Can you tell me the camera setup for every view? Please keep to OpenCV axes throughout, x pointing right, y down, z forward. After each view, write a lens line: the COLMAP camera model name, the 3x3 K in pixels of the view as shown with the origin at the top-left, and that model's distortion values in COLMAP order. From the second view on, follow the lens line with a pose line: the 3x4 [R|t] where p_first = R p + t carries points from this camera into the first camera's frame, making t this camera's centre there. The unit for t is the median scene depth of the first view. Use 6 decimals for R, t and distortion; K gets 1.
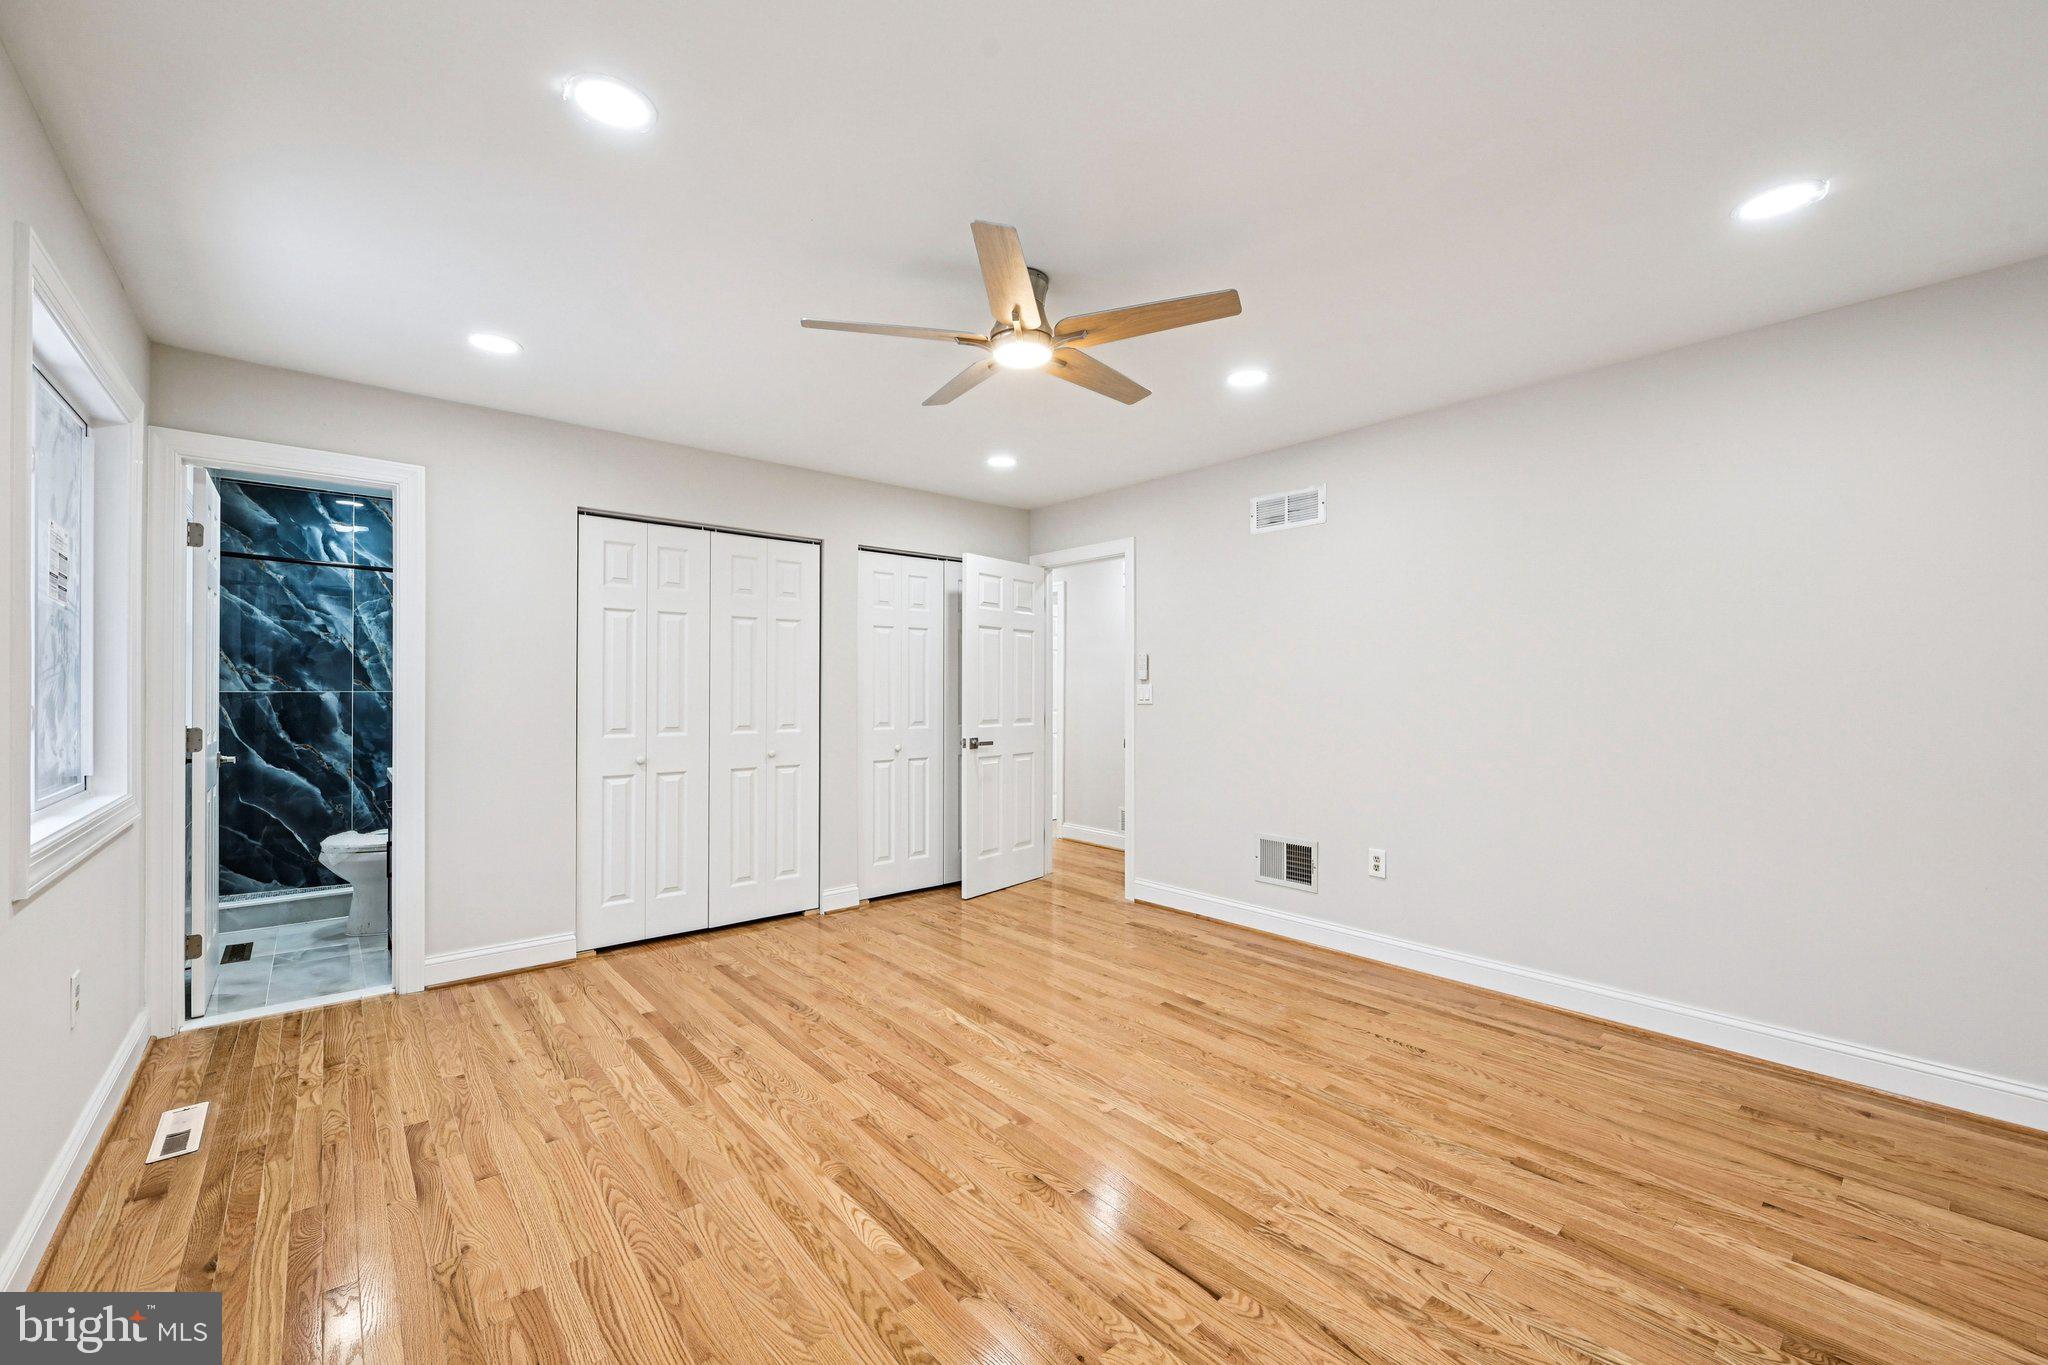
lens RADIAL K [[819.2, 0, 1034.7], [0, 819.2, 684.2], [0, 0, 1]] dist [-0.001018, 0.000109]
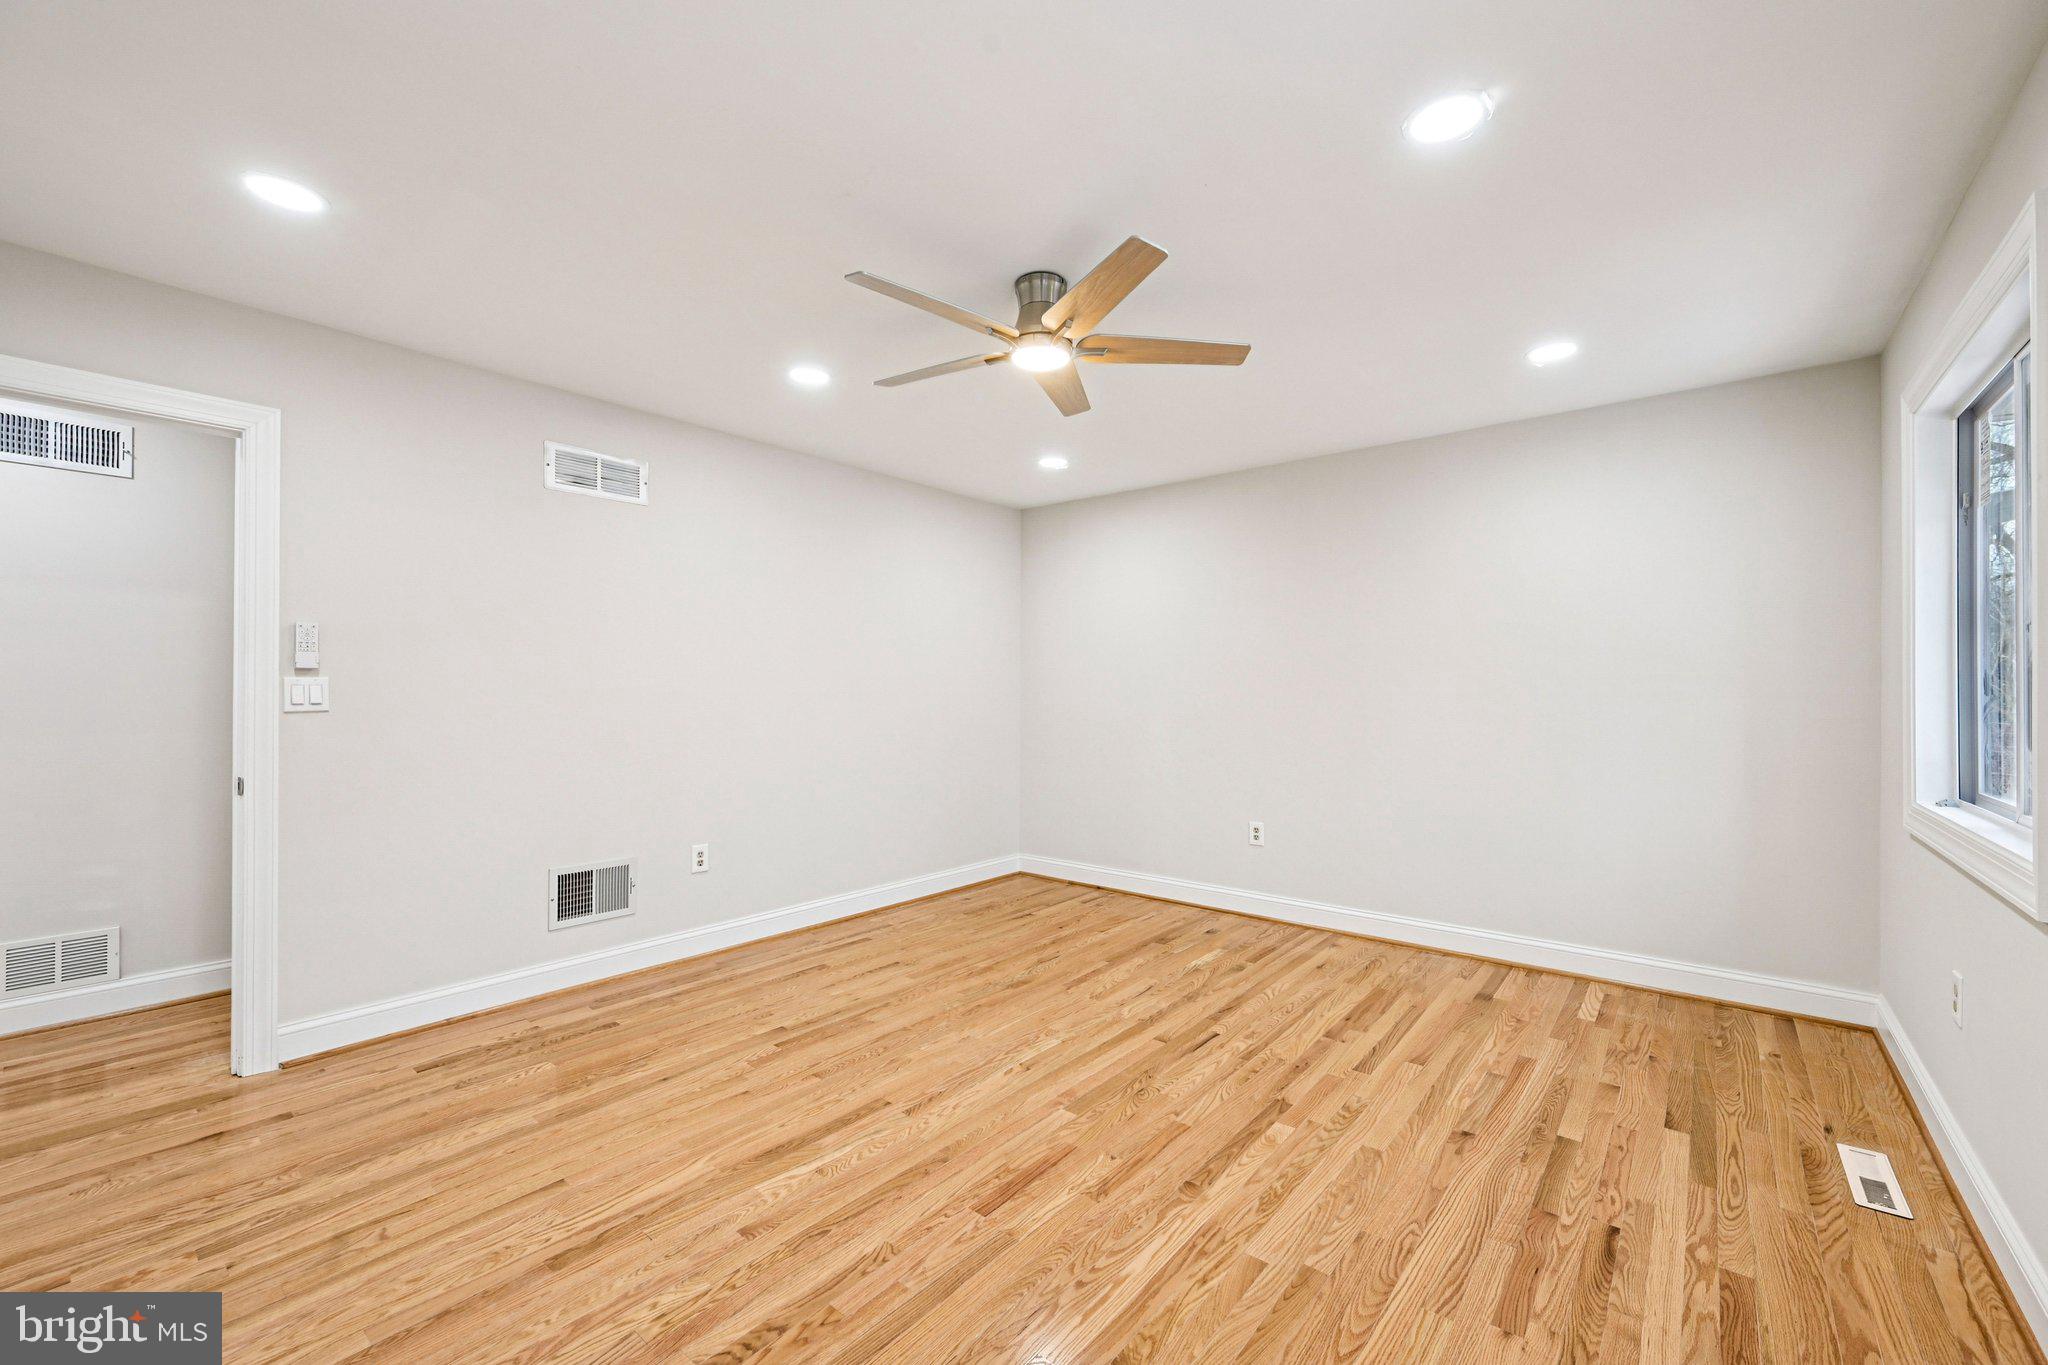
lens RADIAL K [[819.2, 0, 1034.7], [0, 819.2, 684.2], [0, 0, 1]] dist [-0.001018, 0.000109]
pose [[-0.165062, 0.007060, 0.986258, -0.803242], [-0.010251, 0.999908, -0.008873, 0.008270], [-0.986230, -0.011575, -0.164974, 0.931941]]
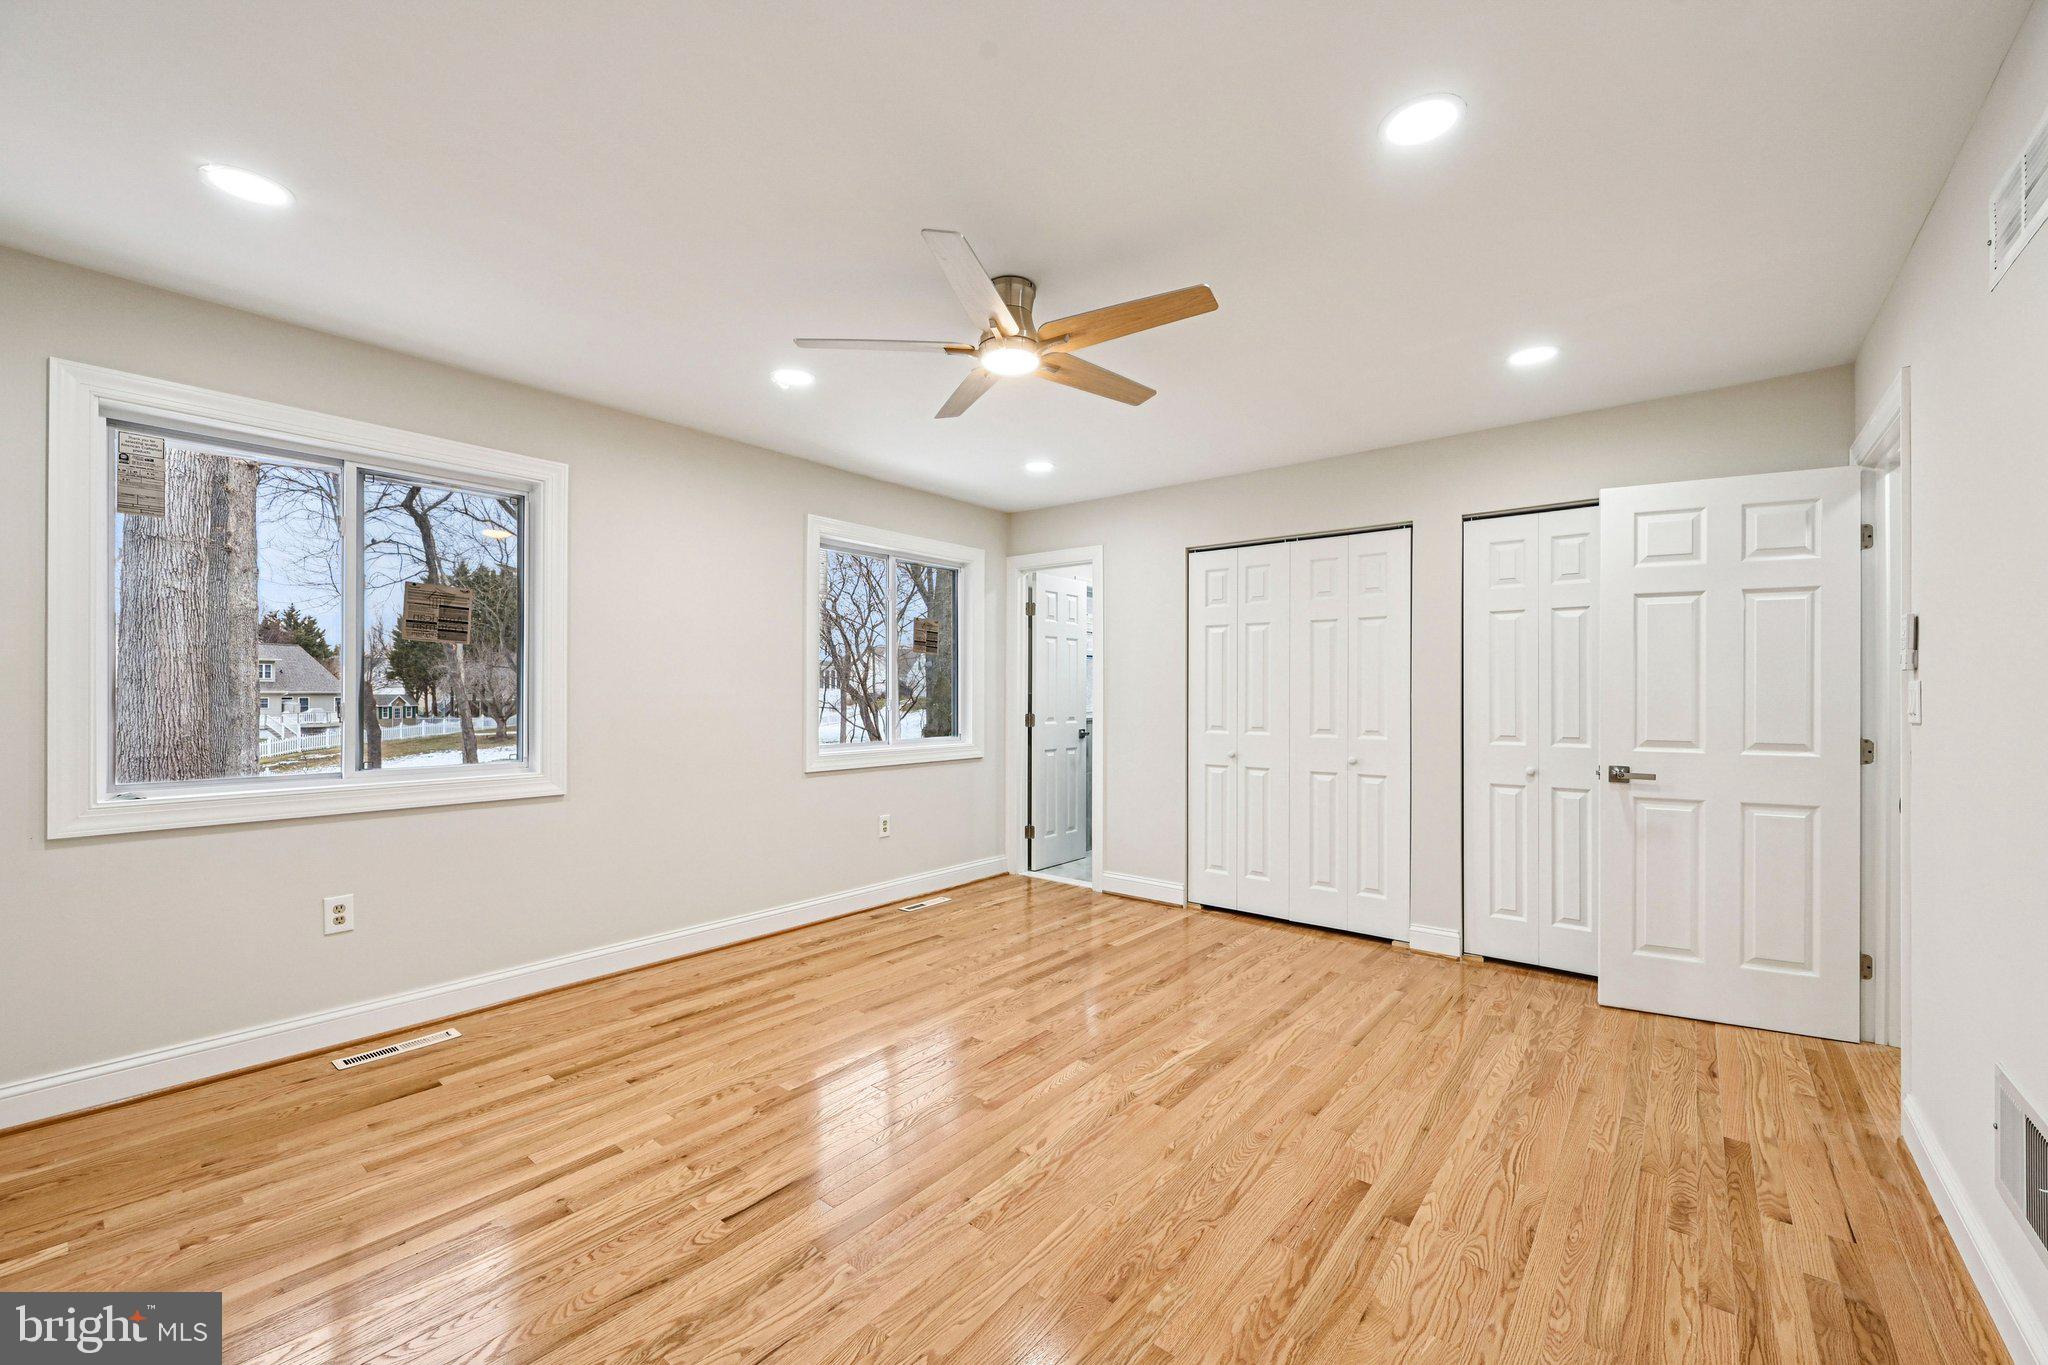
lens RADIAL K [[819.2, 0, 1034.7], [0, 819.2, 684.2], [0, 0, 1]] dist [-0.001018, 0.000109]
pose [[0.174928, -0.011747, -0.984511, 0.789547], [0.004025, 0.999929, -0.011216, 0.008305], [0.984573, -0.002001, 0.174963, 0.676259]]
